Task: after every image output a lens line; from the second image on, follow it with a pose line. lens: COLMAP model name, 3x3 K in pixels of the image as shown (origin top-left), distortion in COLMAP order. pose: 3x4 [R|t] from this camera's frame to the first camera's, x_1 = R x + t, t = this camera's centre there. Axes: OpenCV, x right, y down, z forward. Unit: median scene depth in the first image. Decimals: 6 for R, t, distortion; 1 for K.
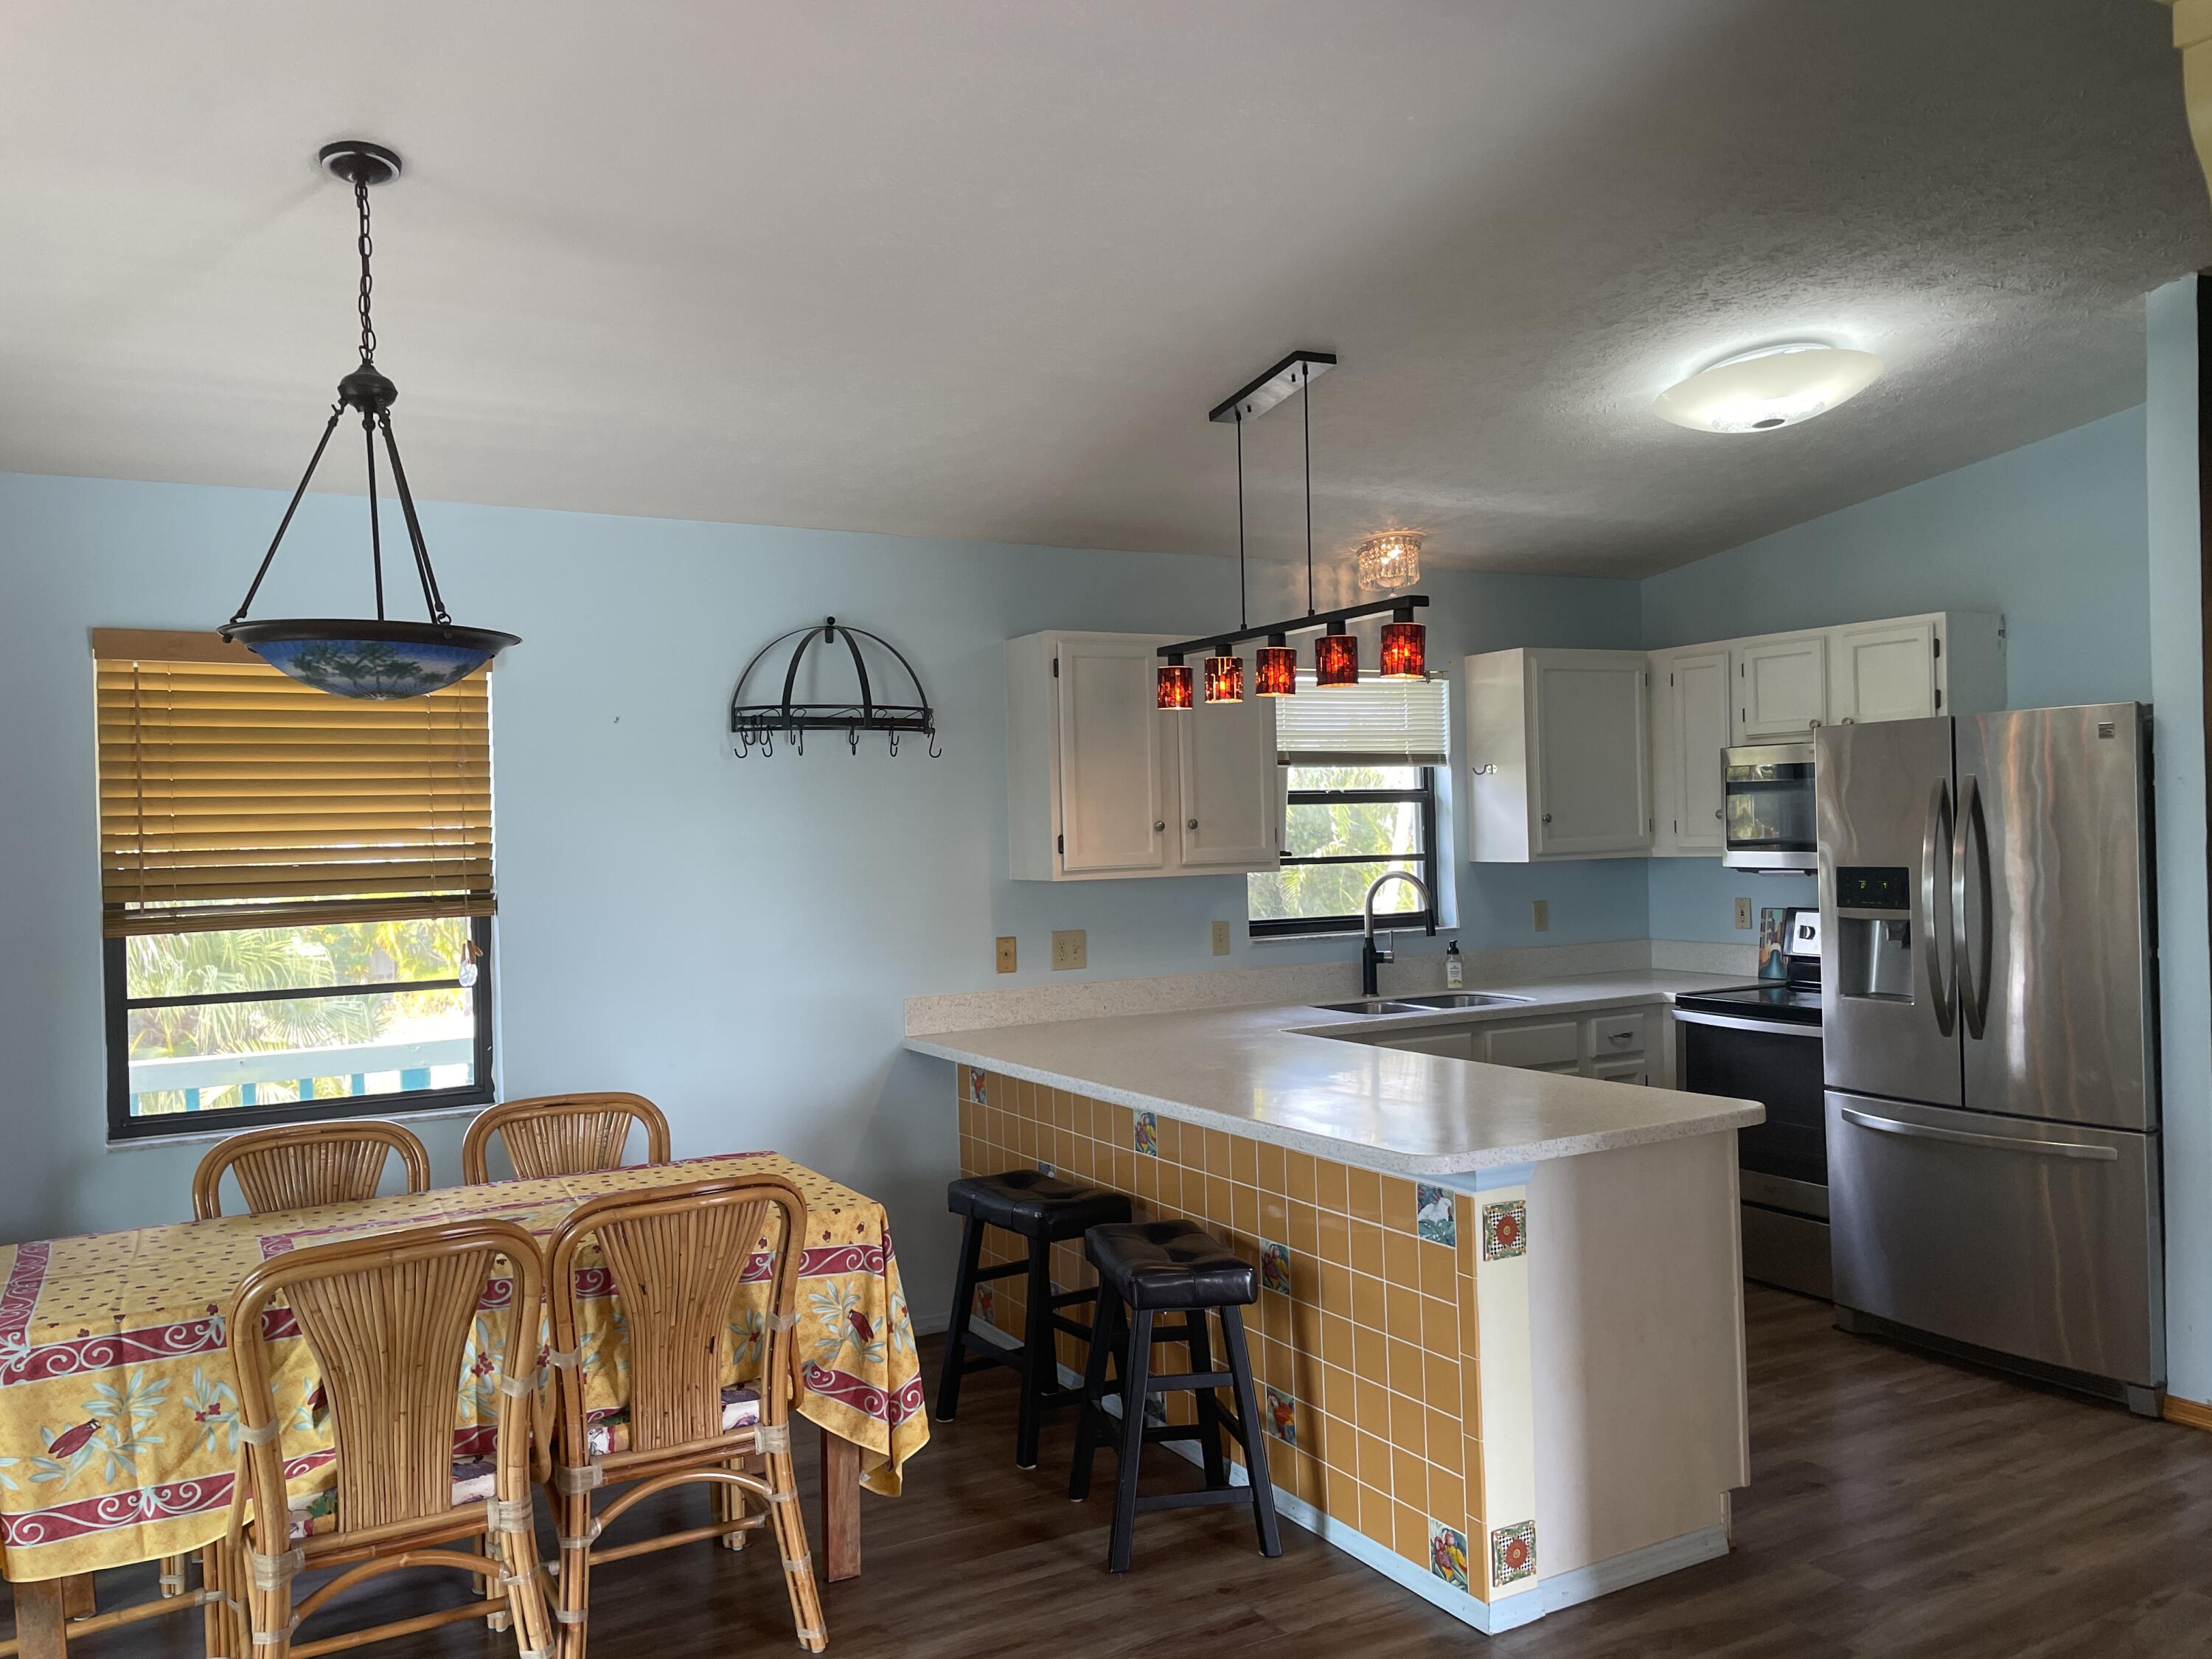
lens RADIAL K [[1671.3, 0, 1106.0], [0, 1671.3, 829.5], [0, 0, 1]] dist [0.074033, -0.095679]
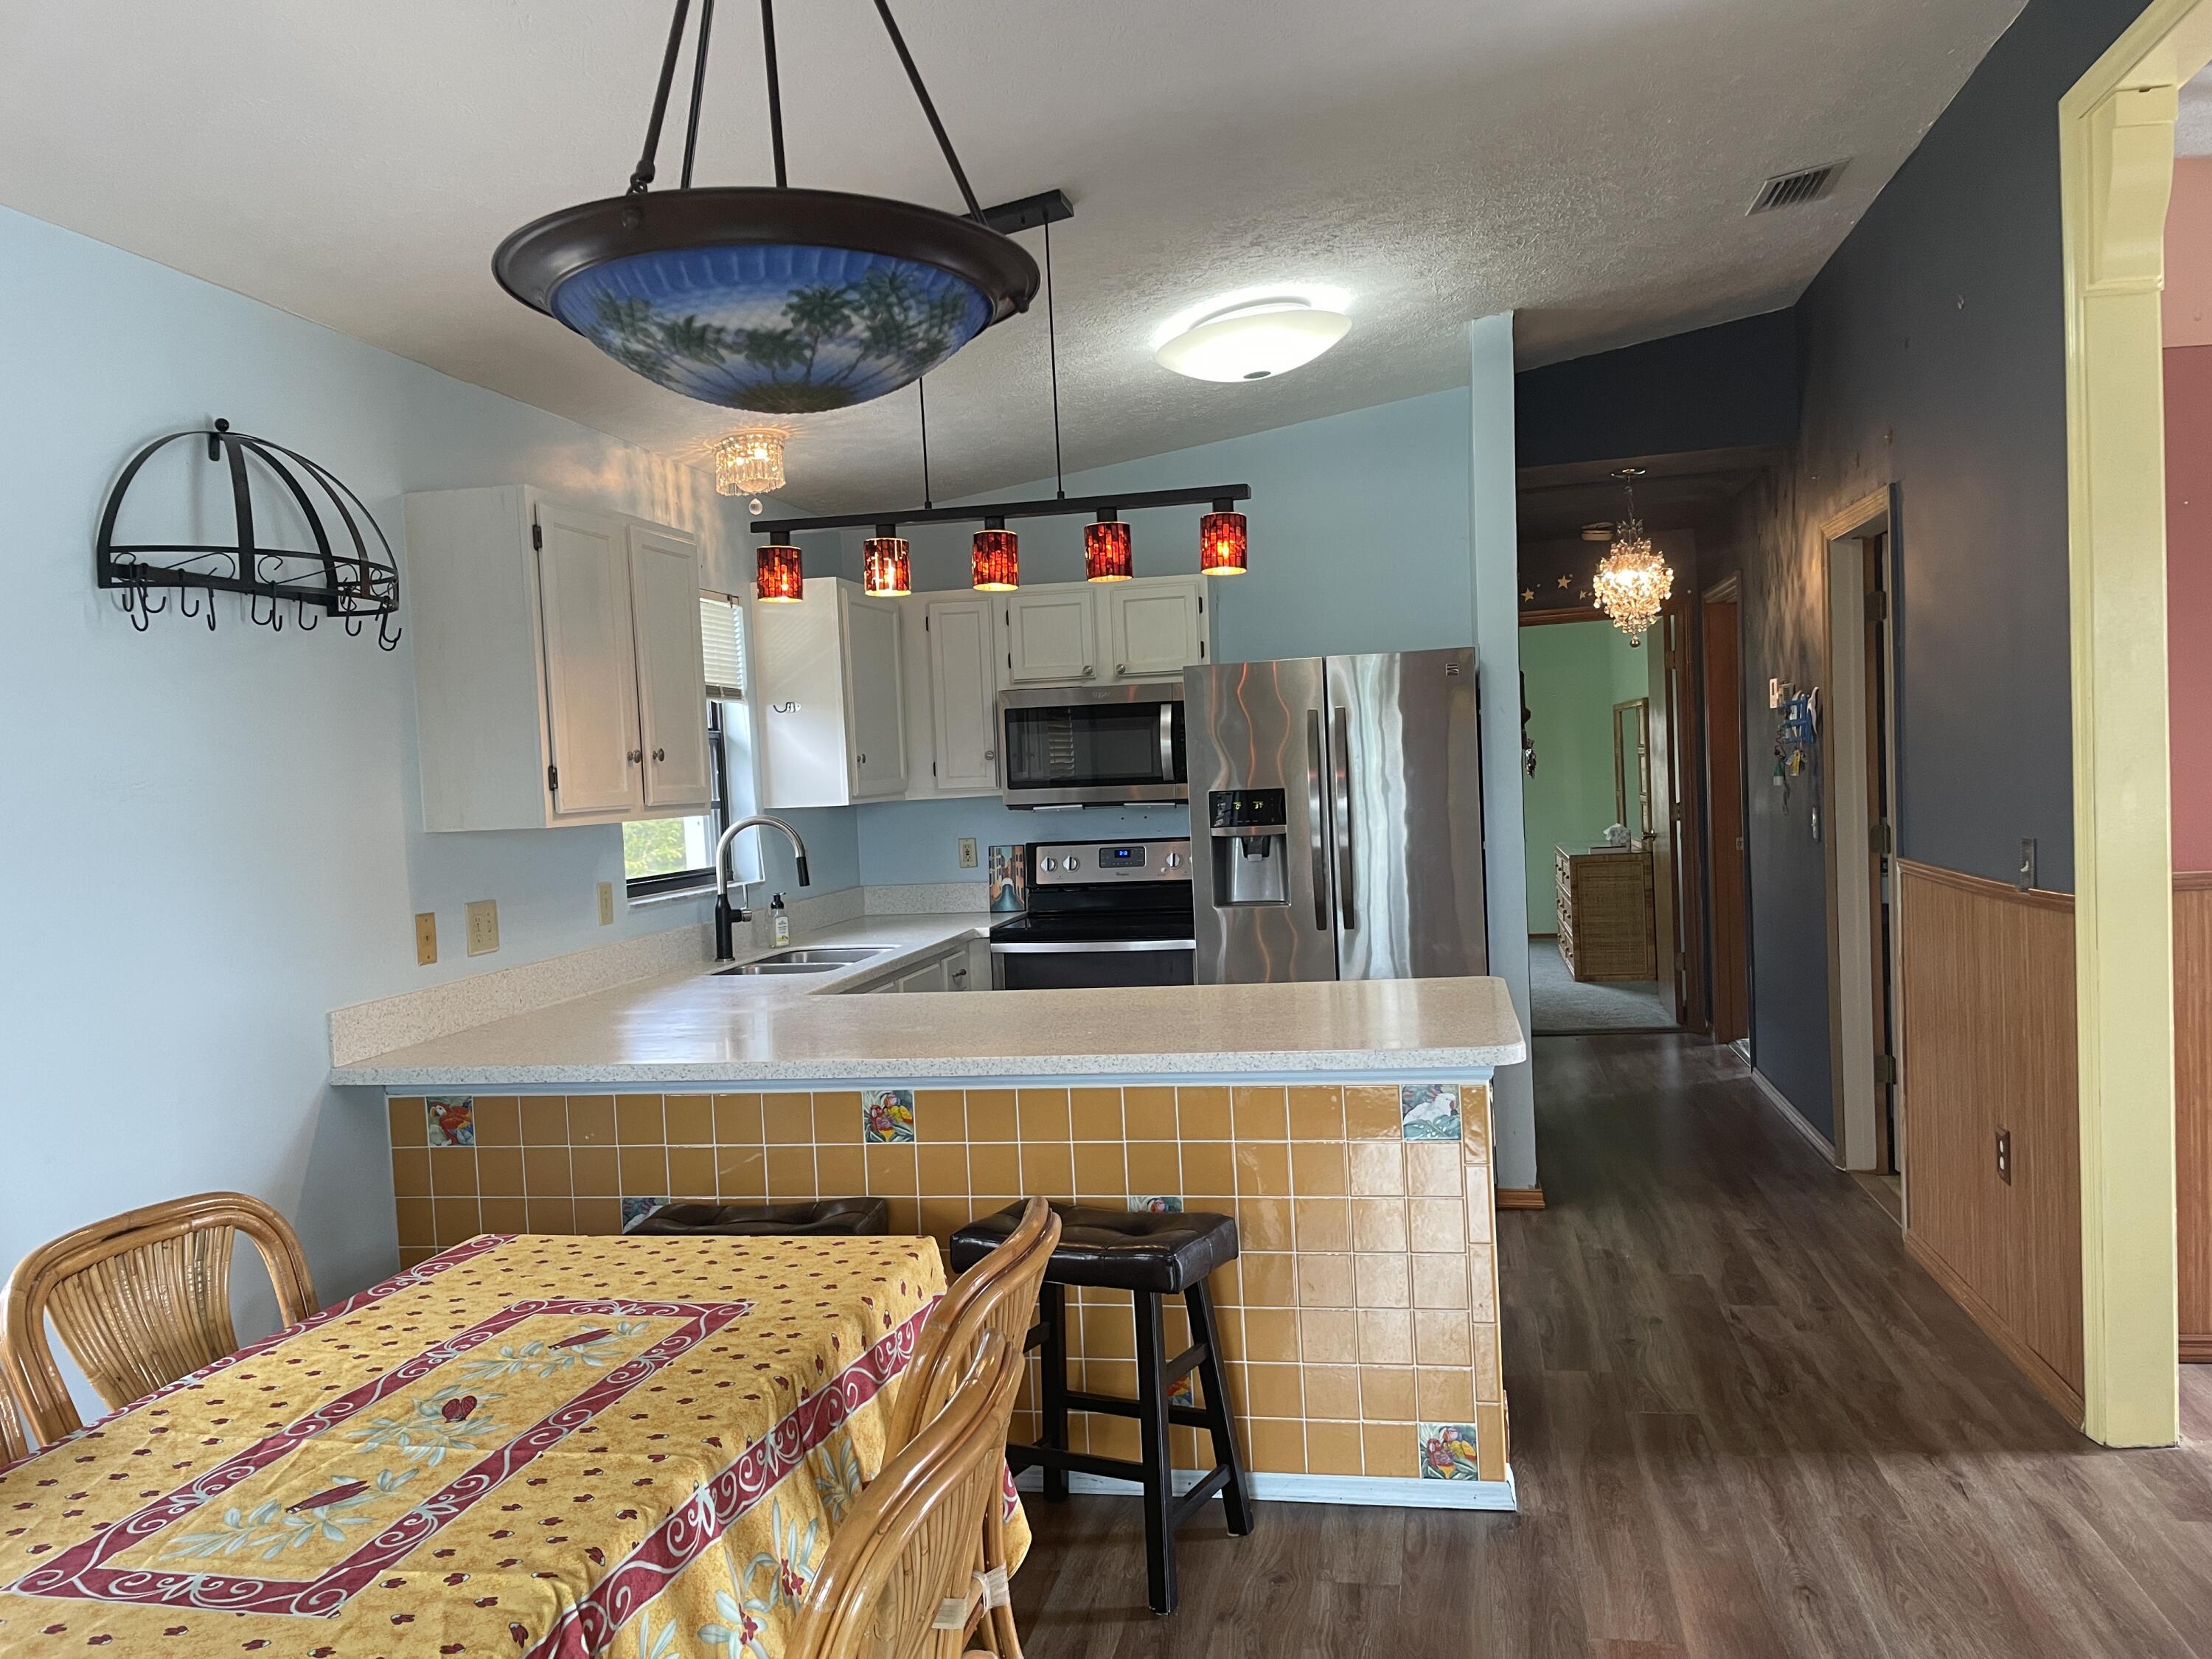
lens RADIAL K [[1654.9, 0, 1112.9], [0, 1654.9, 839.0], [0, 0, 1]] dist [0.049431, -0.002724]
pose [[0.649422, -0.035618, 0.759594, -0.450836], [0.030459, 0.999319, 0.020817, 0.029819], [-0.759818, 0.009618, 0.650064, 0.350333]]
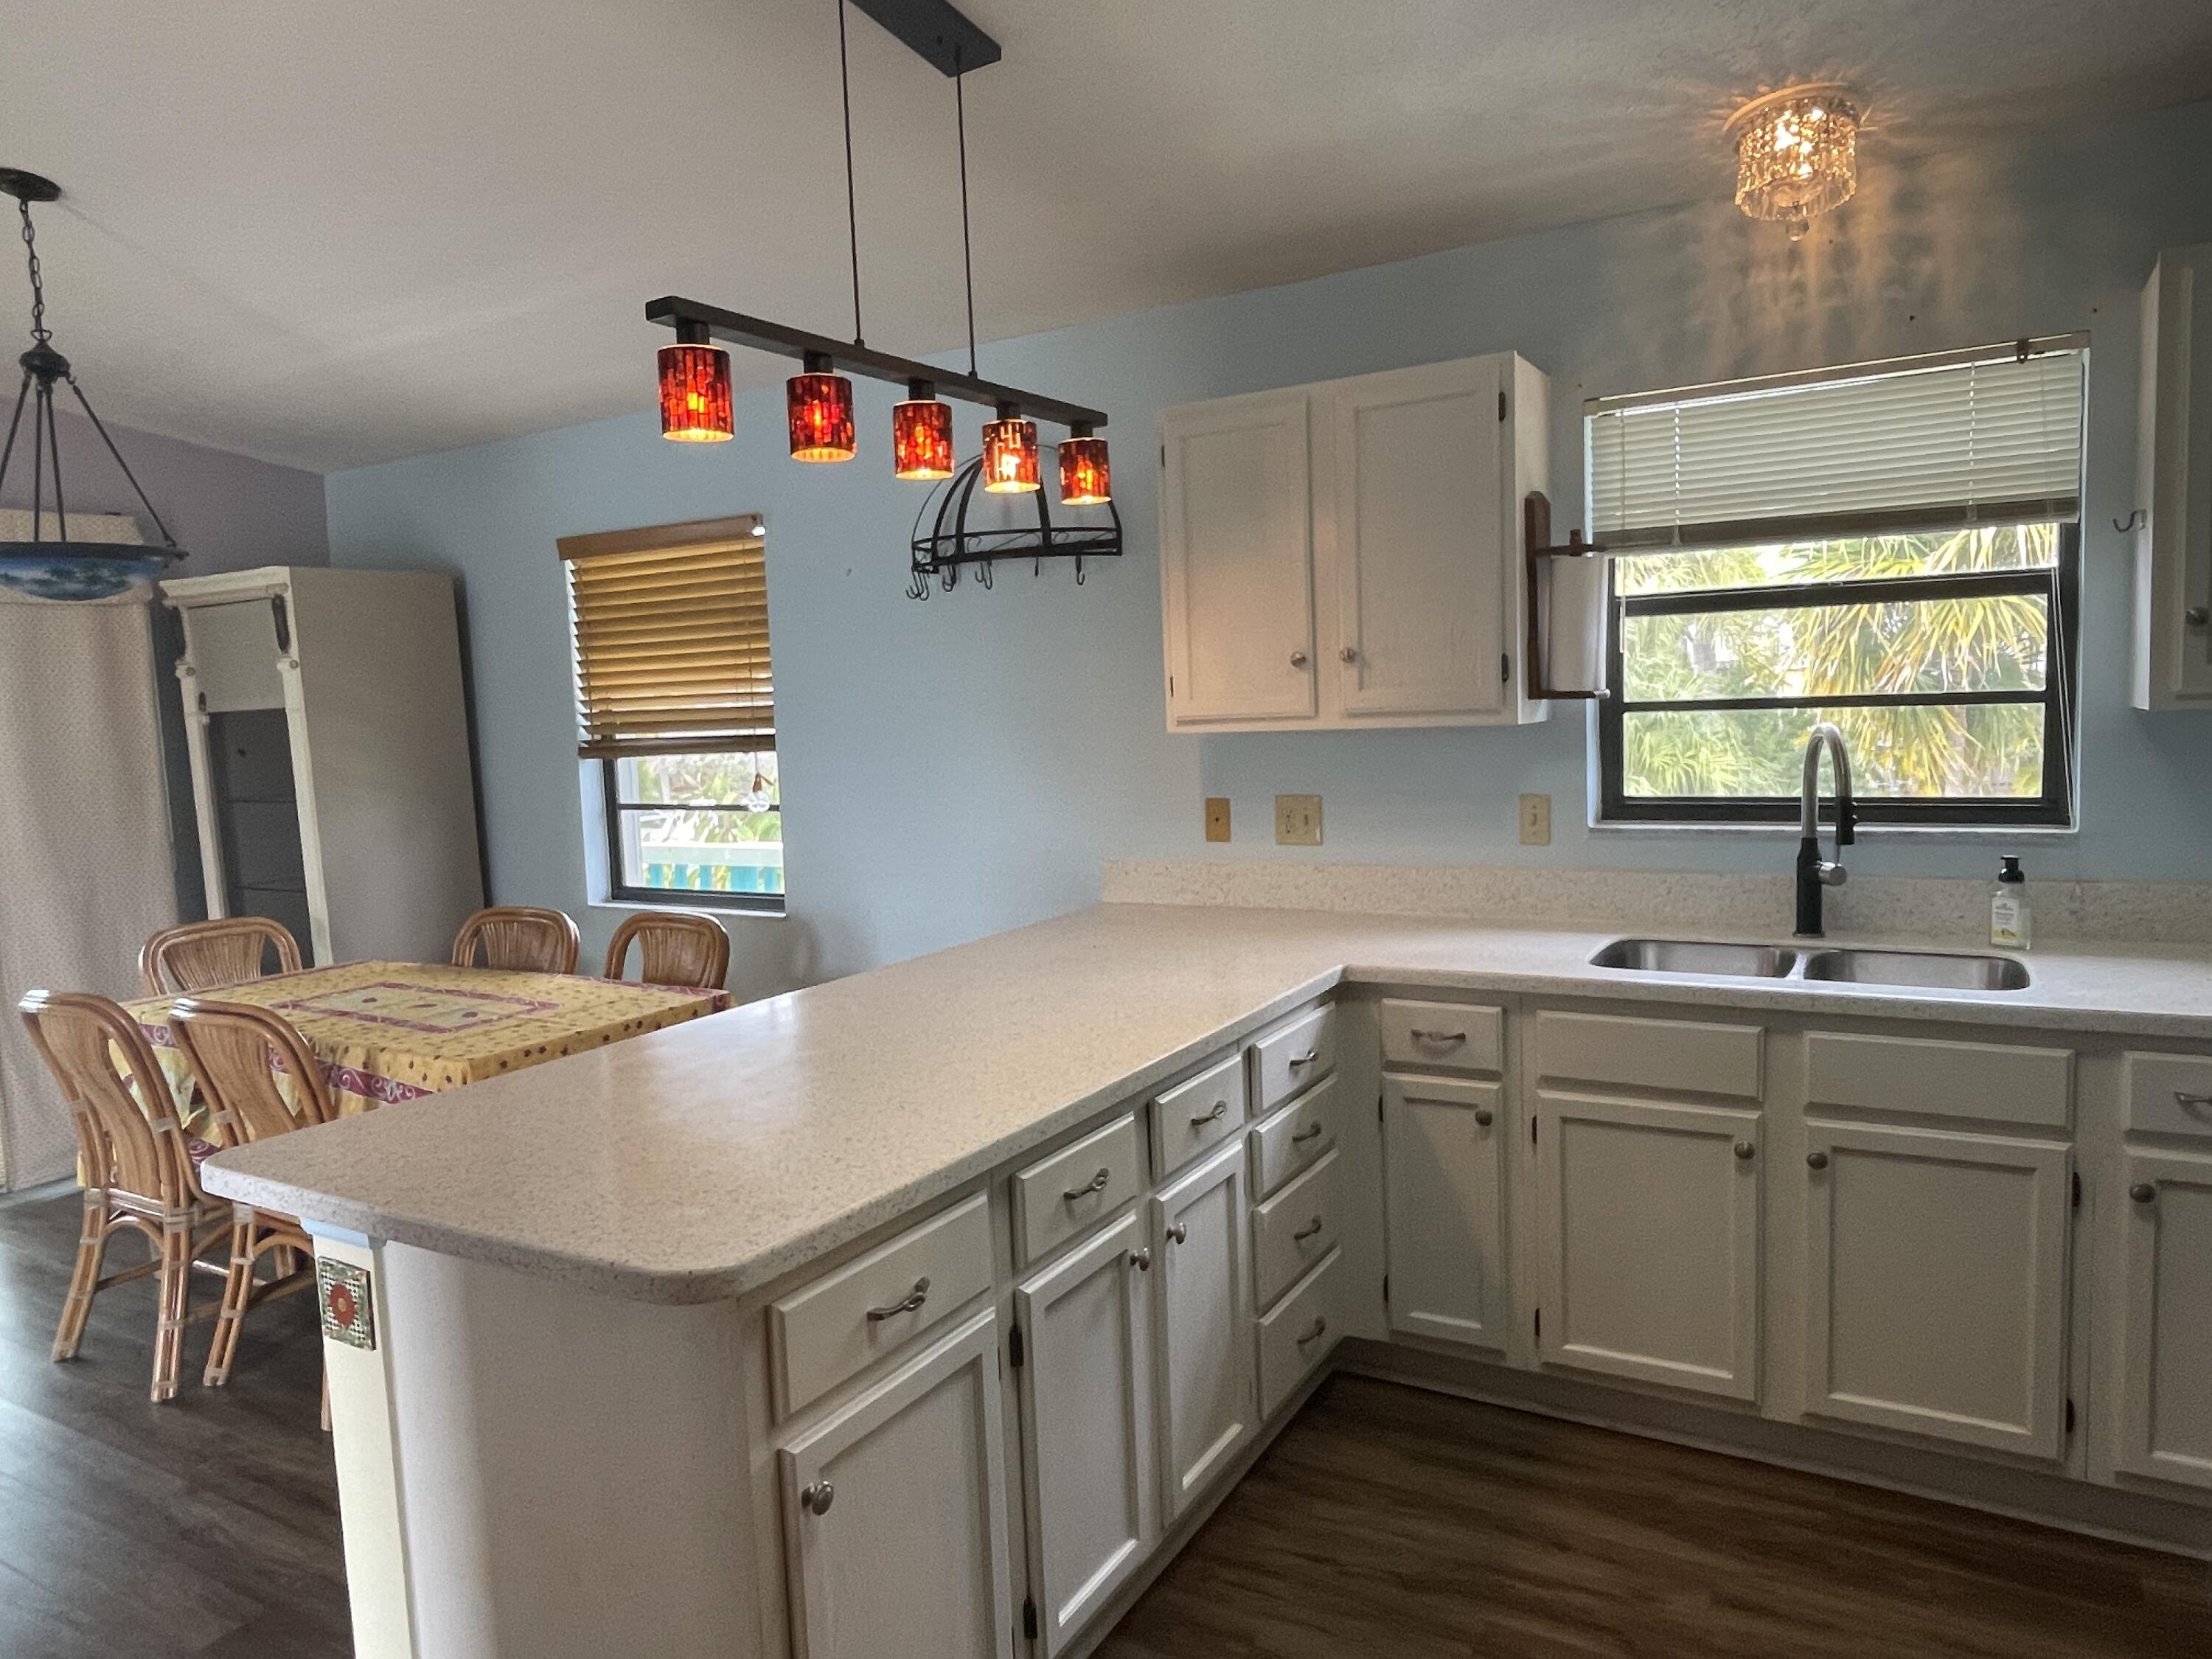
lens RADIAL K [[1415.7, 0, 1106.0], [0, 1415.7, 829.5], [0, 0, 1]] dist [-0.006465, 0.000211]
pose [[0.506422, 0.085864, -0.858000, 0.562801], [0.026979, 0.992965, 0.115295, -0.002132], [0.861863, -0.081536, 0.500543, 0.669489]]
